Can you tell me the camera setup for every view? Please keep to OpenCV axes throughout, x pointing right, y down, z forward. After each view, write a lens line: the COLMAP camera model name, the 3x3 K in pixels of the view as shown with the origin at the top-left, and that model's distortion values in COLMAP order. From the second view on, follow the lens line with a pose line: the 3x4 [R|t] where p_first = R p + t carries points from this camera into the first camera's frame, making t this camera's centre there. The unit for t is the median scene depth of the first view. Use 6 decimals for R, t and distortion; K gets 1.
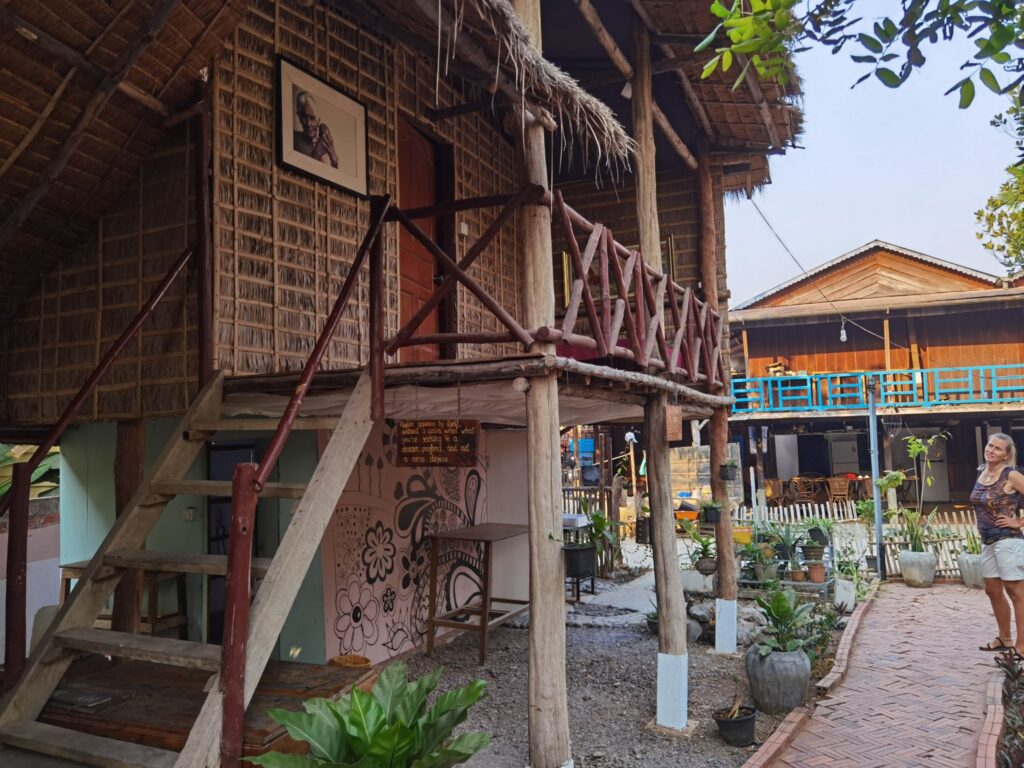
lens RADIAL K [[817.7, 0, 512.0], [0, 817.7, 384.0], [0, 0, 1]] dist [-0.008266, -0.002285]
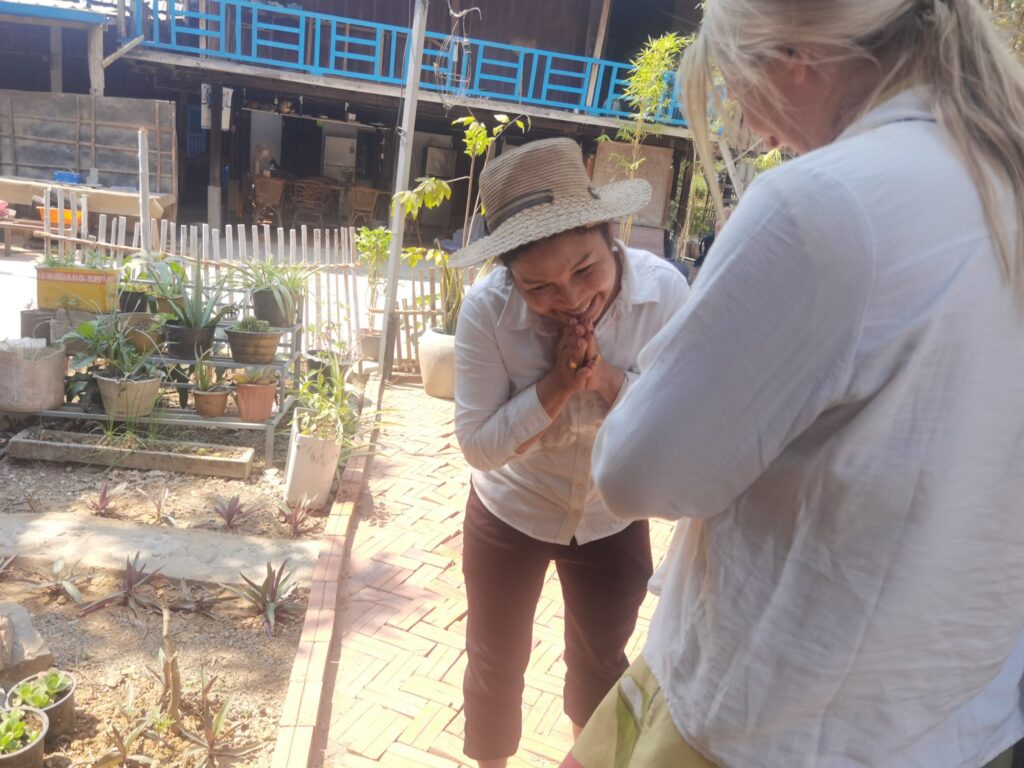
lens RADIAL K [[817.7, 0, 512.0], [0, 817.7, 384.0], [0, 0, 1]] dist [-0.008266, -0.002285]
pose [[0.822597, -0.020732, 0.568247, 0.209128], [-0.182039, 0.937140, 0.297710, 0.064764], [-0.538699, -0.348338, 0.767114, 0.523805]]
